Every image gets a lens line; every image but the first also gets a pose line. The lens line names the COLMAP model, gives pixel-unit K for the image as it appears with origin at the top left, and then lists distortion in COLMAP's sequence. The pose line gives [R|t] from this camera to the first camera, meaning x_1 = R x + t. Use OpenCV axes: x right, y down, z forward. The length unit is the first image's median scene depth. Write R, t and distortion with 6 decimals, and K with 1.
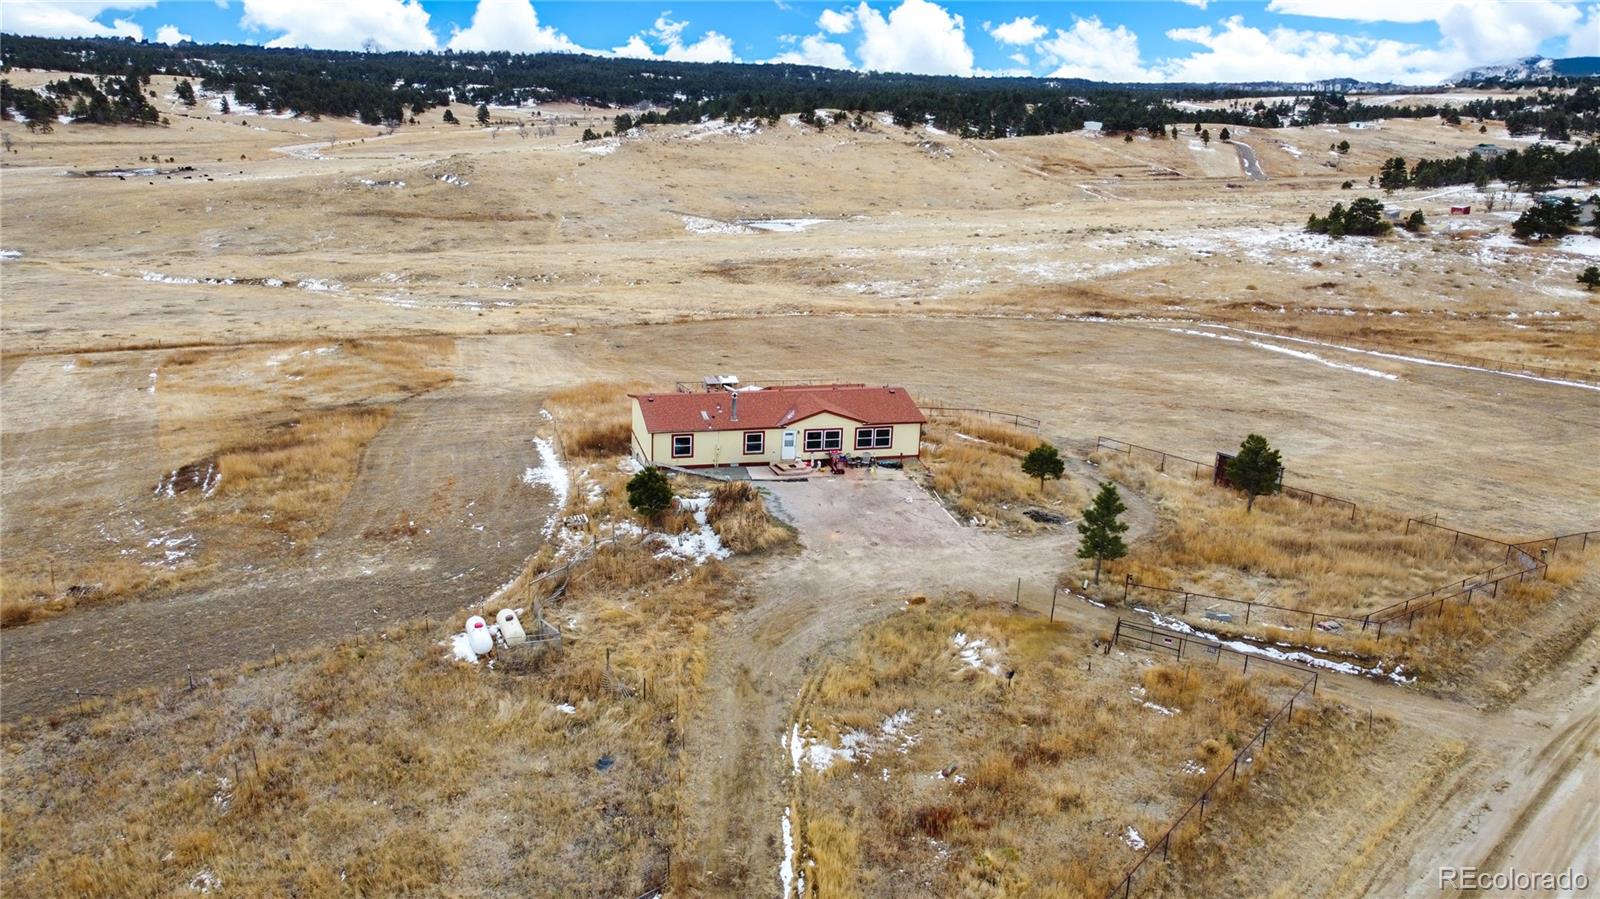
lens RADIAL K [[1200.0, 0, 800.0], [0, 1200.0, 449.5], [0, 0, 1]] dist [0.007710, -0.004242]
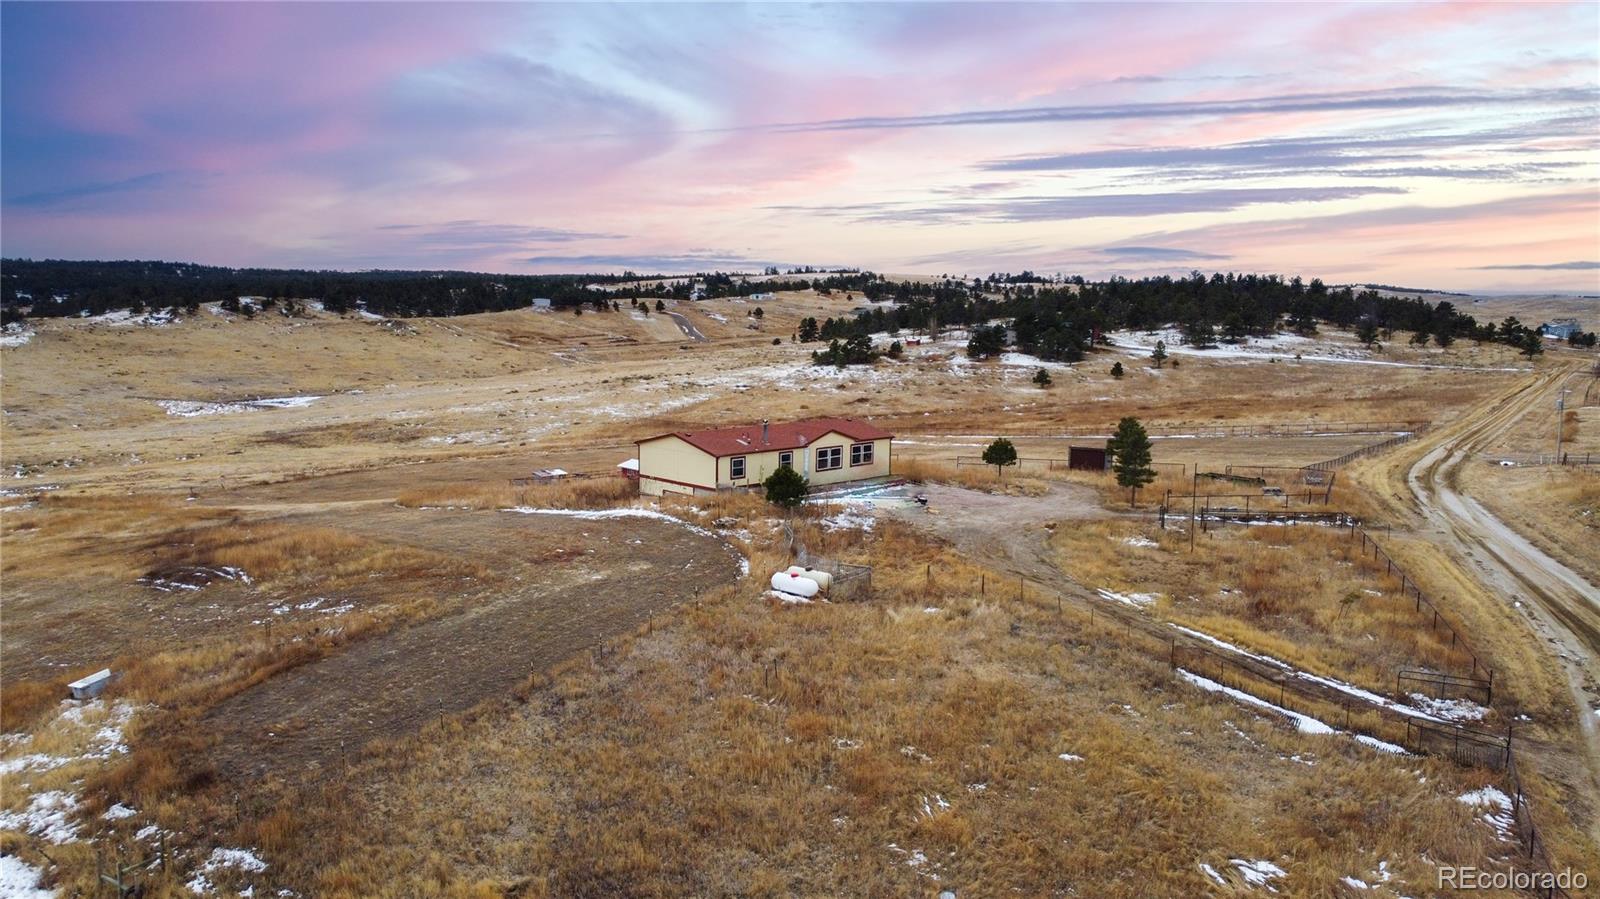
lens RADIAL K [[1200.0, 0, 800.0], [0, 1200.0, 449.5], [0, 0, 1]] dist [0.007710, -0.004242]
pose [[0.878481, -0.088961, 0.469422, -0.148086], [0.159971, 0.980570, -0.113541, 0.030179], [-0.450201, 0.174838, 0.875643, -0.000532]]
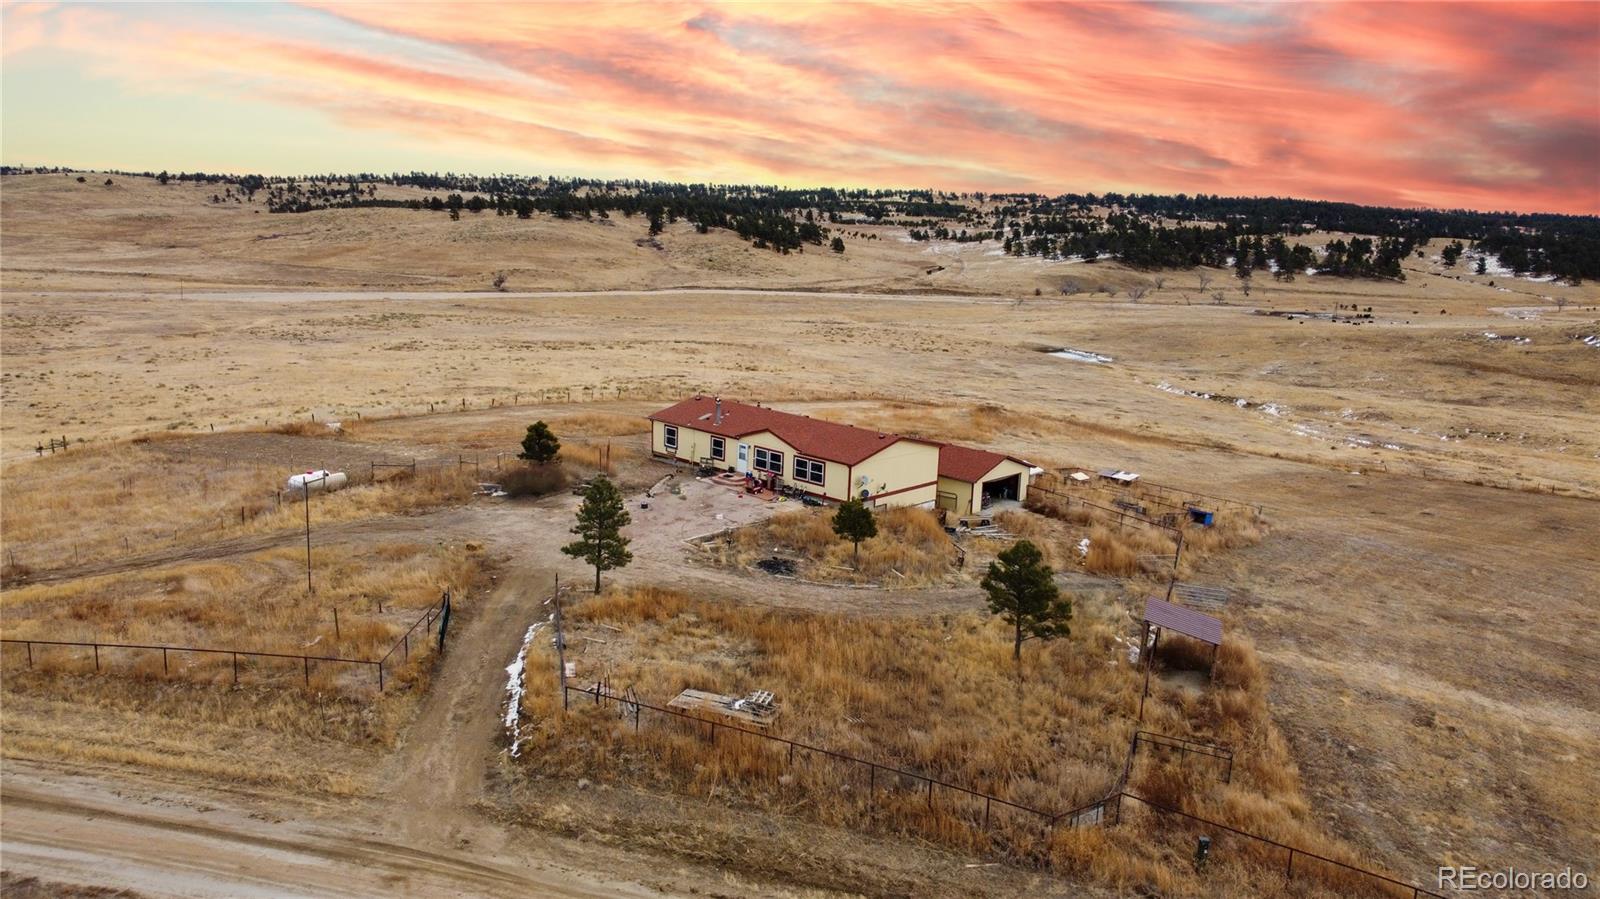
lens RADIAL K [[1204.6, 0, 800.0], [0, 1204.6, 449.5], [0, 0, 1]] dist [-0.002909, -0.003038]
pose [[0.528479, 0.157465, -0.834215, 0.227524], [-0.268940, 0.963089, 0.011417, -0.009351], [0.805222, 0.218320, 0.551321, 0.129845]]
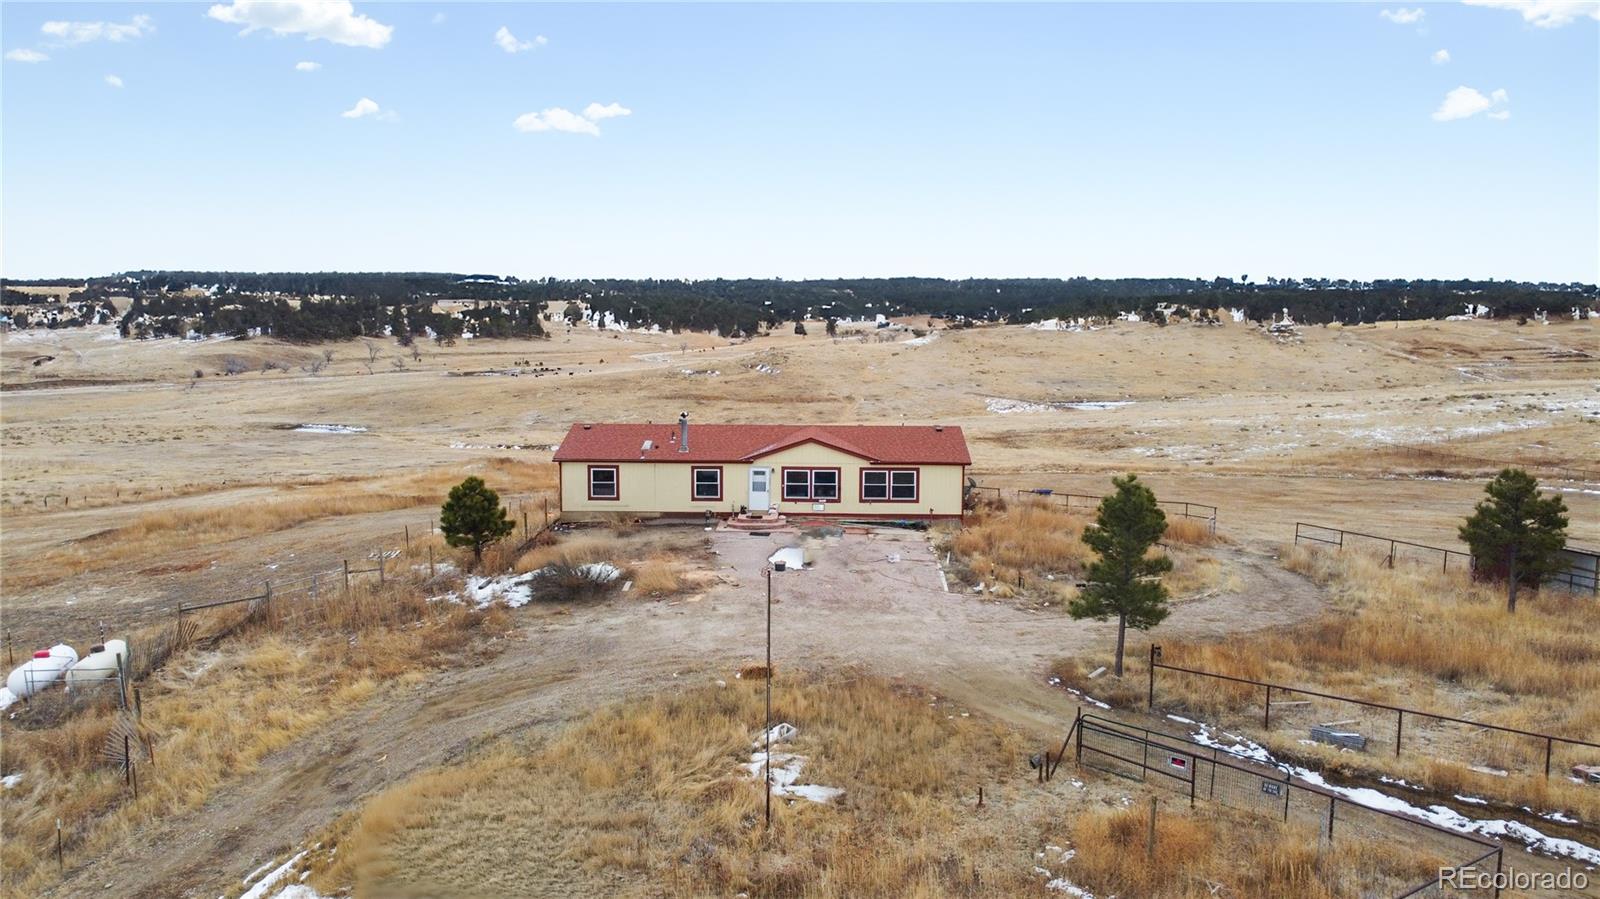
lens RADIAL K [[1204.6, 0, 800.0], [0, 1204.6, 449.5], [0, 0, 1]] dist [-0.002909, -0.003038]
pose [[0.956802, 0.001561, -0.290736, 0.057279], [-0.053255, 0.984008, -0.169976, 0.024090], [0.285821, 0.178116, 0.941584, 0.094291]]
